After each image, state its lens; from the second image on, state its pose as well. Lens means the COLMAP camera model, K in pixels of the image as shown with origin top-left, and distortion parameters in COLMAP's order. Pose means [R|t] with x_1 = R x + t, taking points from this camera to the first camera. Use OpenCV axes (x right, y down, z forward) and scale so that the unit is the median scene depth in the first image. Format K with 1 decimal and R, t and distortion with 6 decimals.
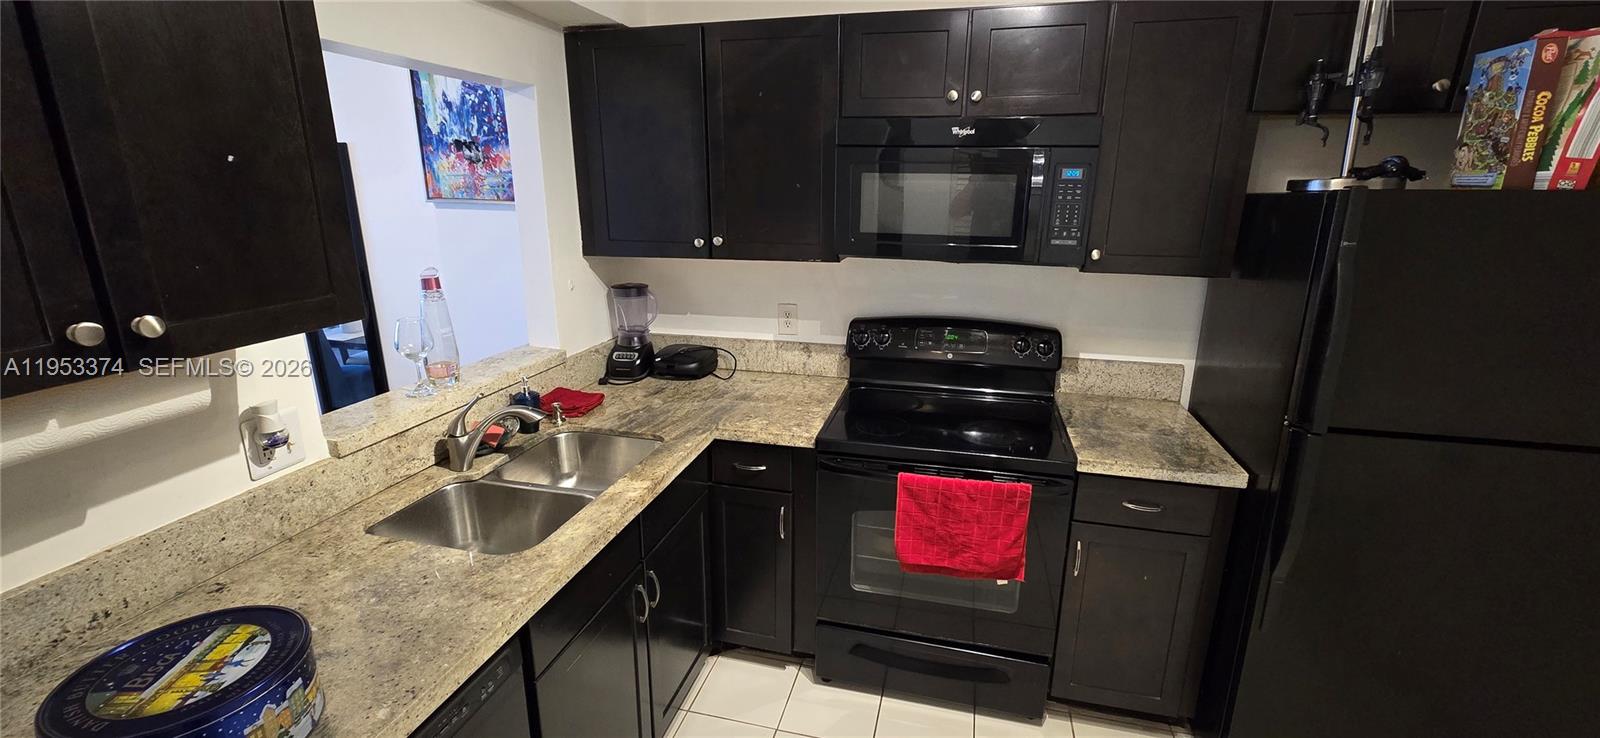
lens RADIAL K [[653.0, 0, 807.7], [0, 653.0, 364.2], [0, 0, 1]] dist [-0.000838, -0.000208]
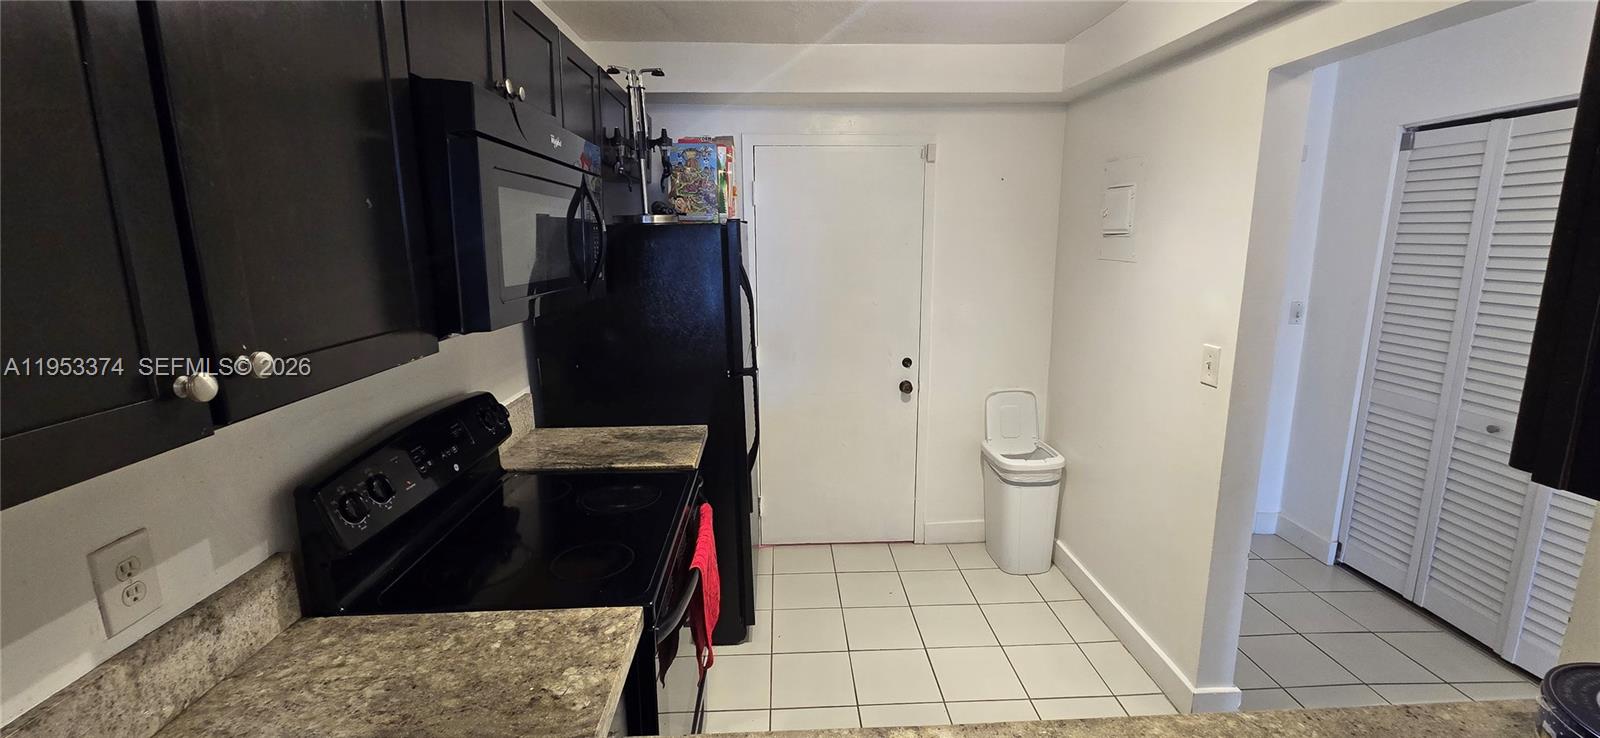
lens RADIAL K [[653.0, 0, 807.7], [0, 653.0, 364.2], [0, 0, 1]] dist [-0.000838, -0.000208]
pose [[-0.285685, -0.188097, 0.939683, -0.561994], [0.259376, 0.928774, 0.264770, -0.222854], [-0.922555, 0.319372, -0.216549, 0.902991]]
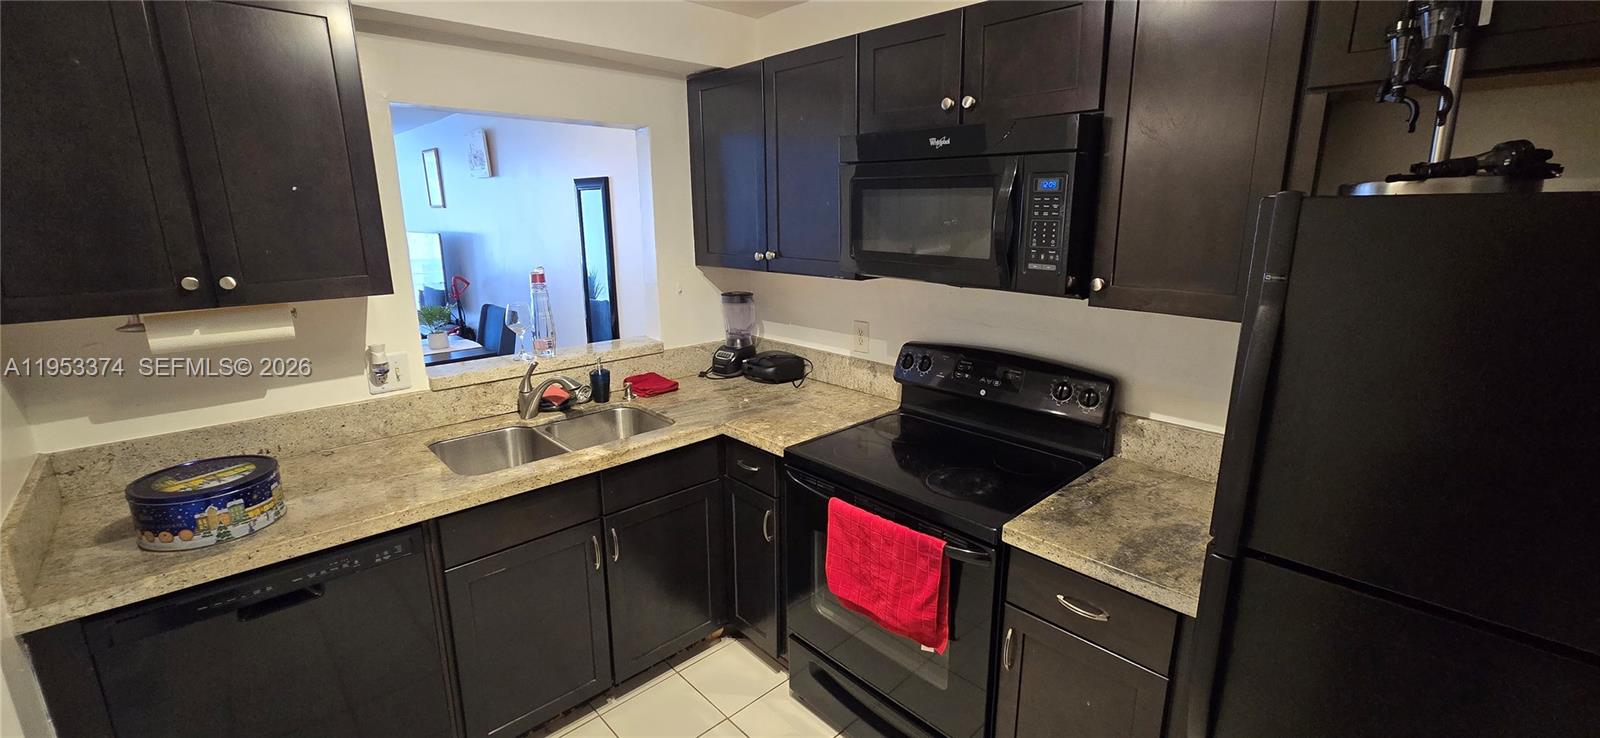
lens RADIAL K [[653.0, 0, 807.7], [0, 653.0, 364.2], [0, 0, 1]] dist [-0.000838, -0.000208]
pose [[0.843759, 0.116805, -0.523859, 0.551619], [-0.134863, 0.990857, 0.003715, -0.025412], [0.519503, 0.067515, 0.851797, 0.137109]]
